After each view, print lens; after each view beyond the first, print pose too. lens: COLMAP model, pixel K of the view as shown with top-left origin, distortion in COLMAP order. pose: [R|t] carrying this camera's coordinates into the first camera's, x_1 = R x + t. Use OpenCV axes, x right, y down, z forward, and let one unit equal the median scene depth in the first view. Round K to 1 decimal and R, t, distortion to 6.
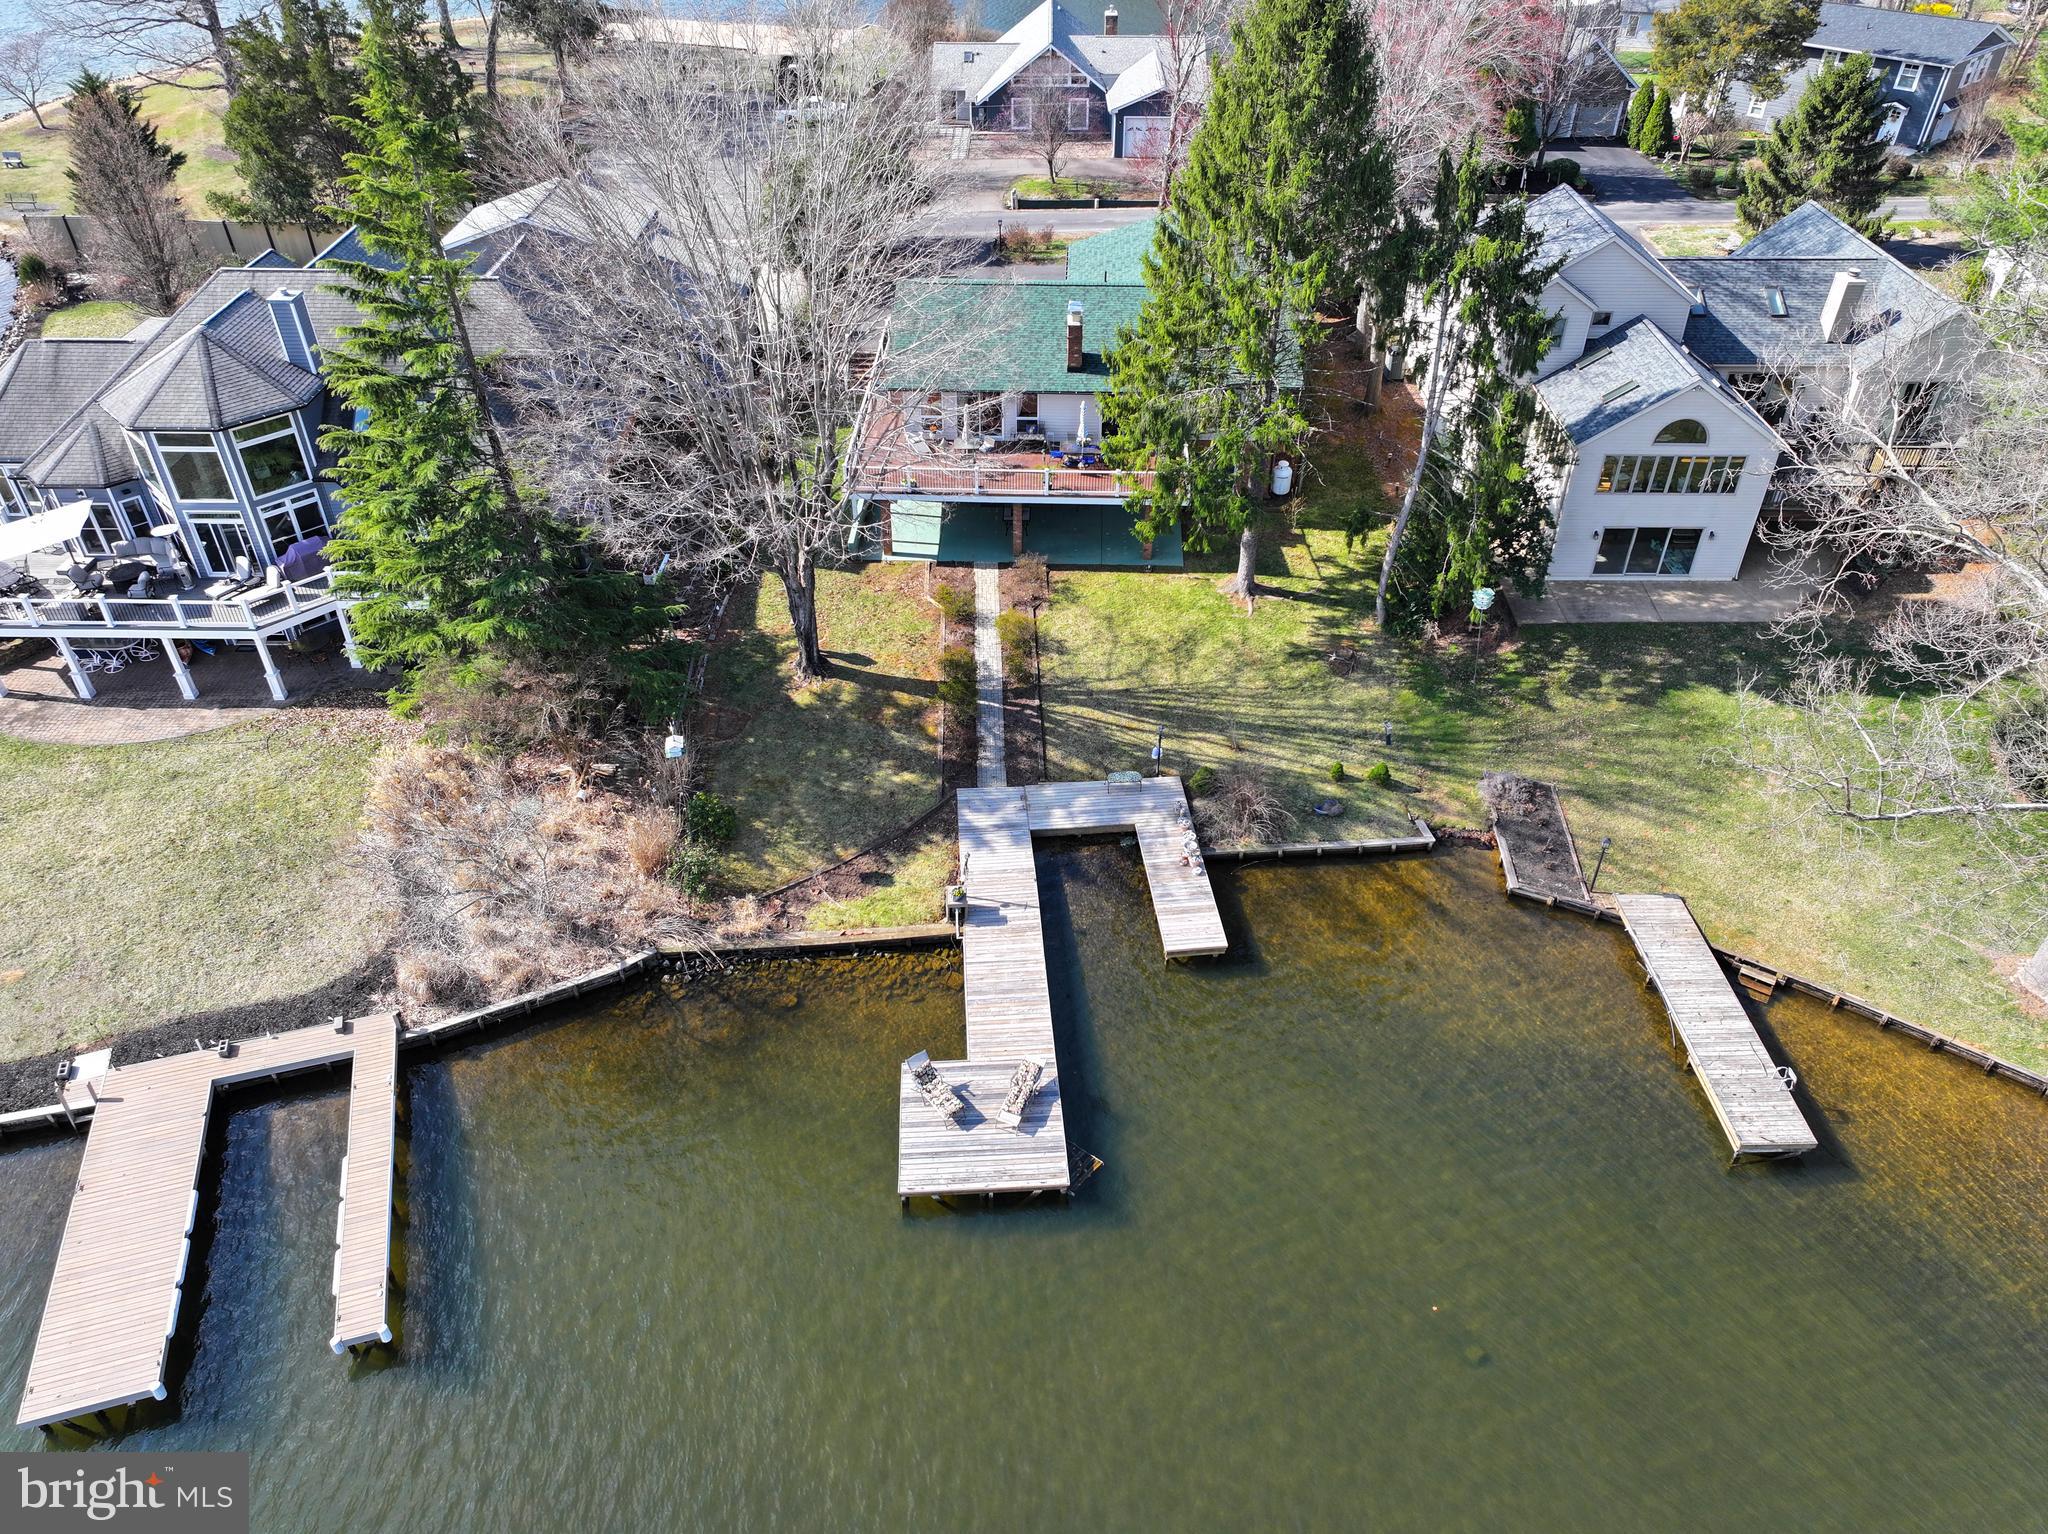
lens RADIAL K [[1441.1, 0, 1025.2], [0, 1441.1, 767.9], [0, 0, 1]] dist [-0.002928, 0.020437]
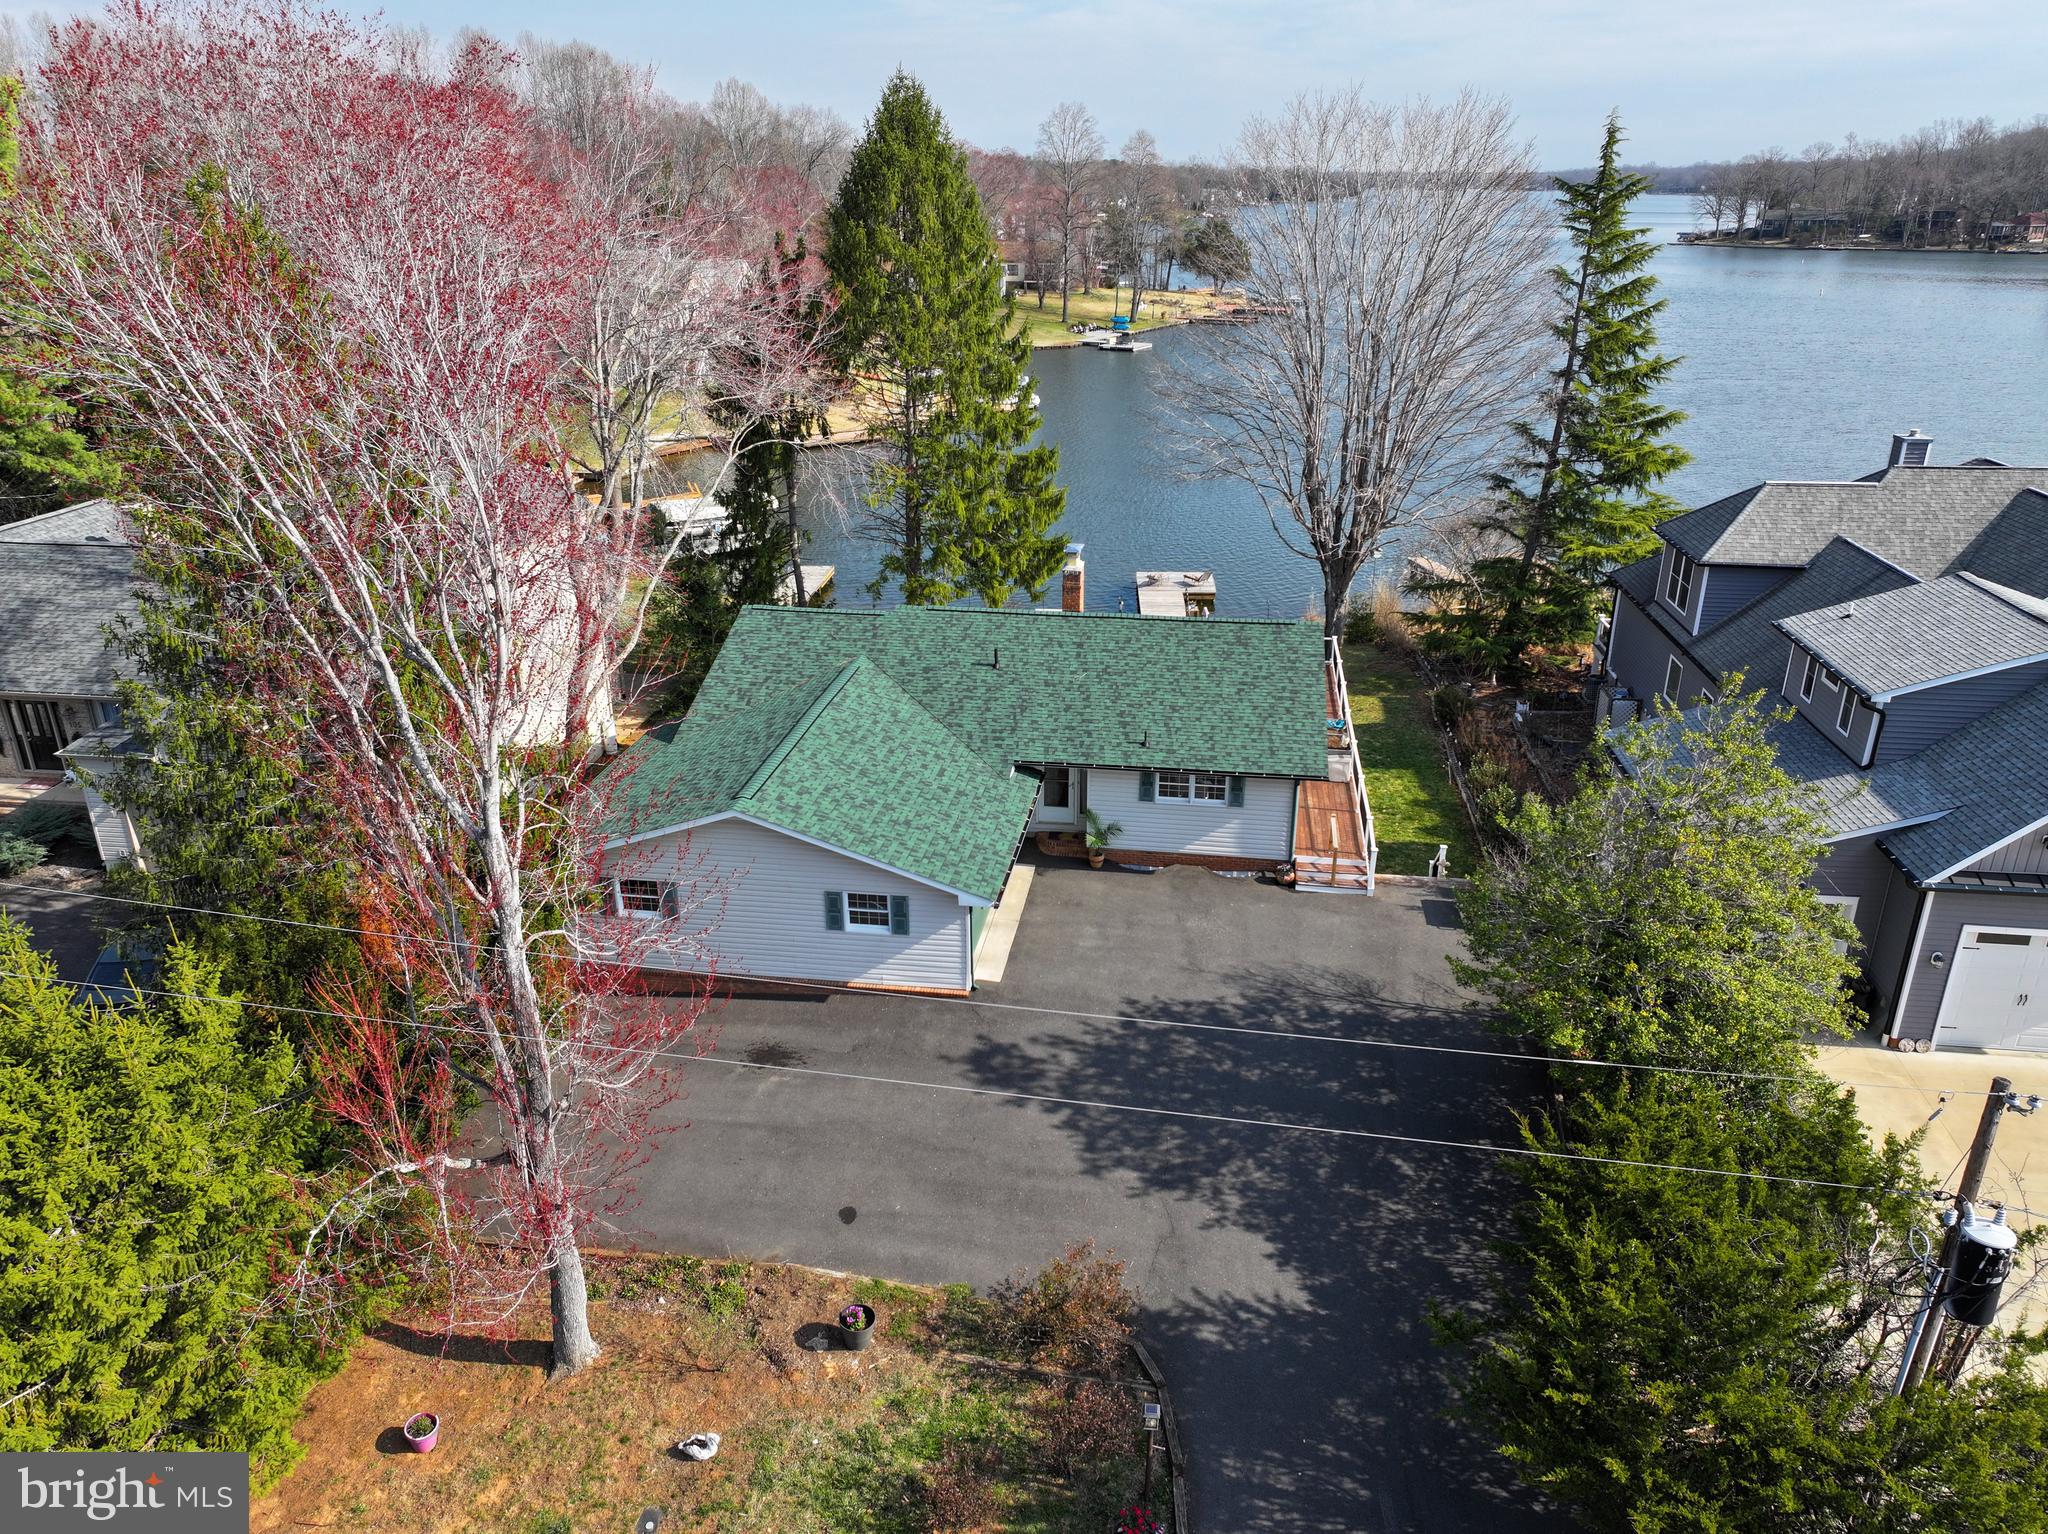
lens RADIAL K [[1441.1, 0, 1038.4], [0, 1441.1, 765.8], [0, 0, 1]] dist [-0.002928, 0.020437]
pose [[-0.994656, -0.041161, 0.094681, -0.033220], [0.061638, 0.498939, 0.864443, -1.138127], [-0.082822, 0.865659, -0.493735, 1.789811]]
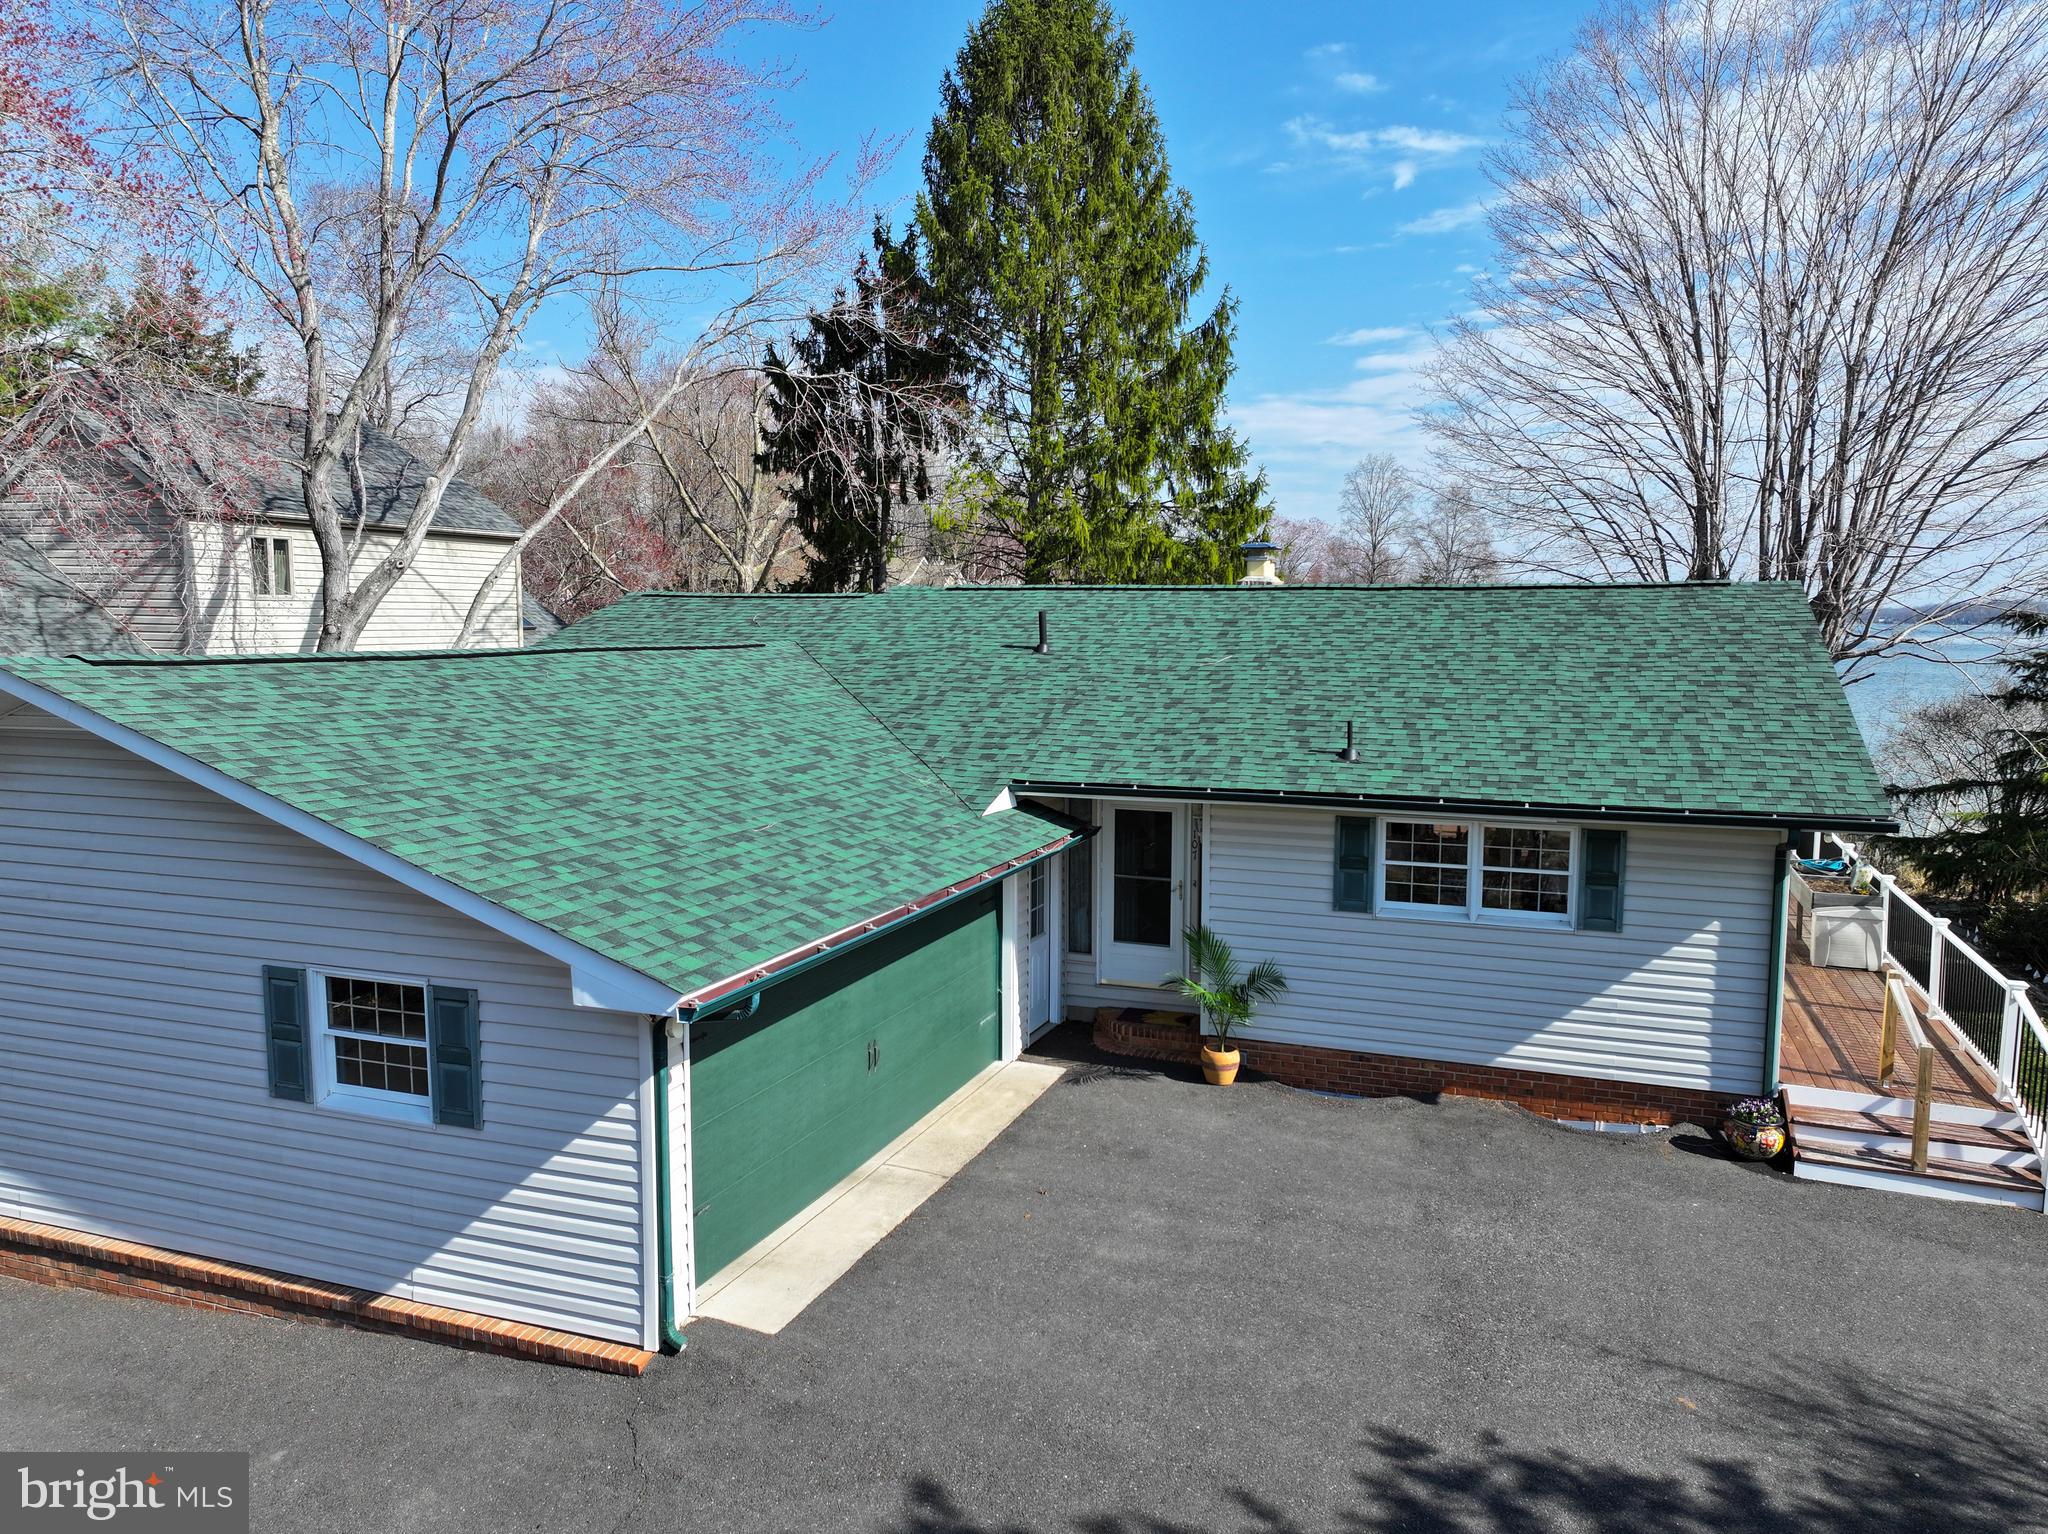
lens RADIAL K [[1441.1, 0, 1035.6], [0, 1441.1, 750.5], [0, 0, 1]] dist [-0.002928, 0.020437]
pose [[-0.947395, -0.033731, 0.318285, -0.050277], [0.193252, 0.732422, 0.652848, -0.681564], [-0.255140, 0.680014, -0.687375, 1.616054]]
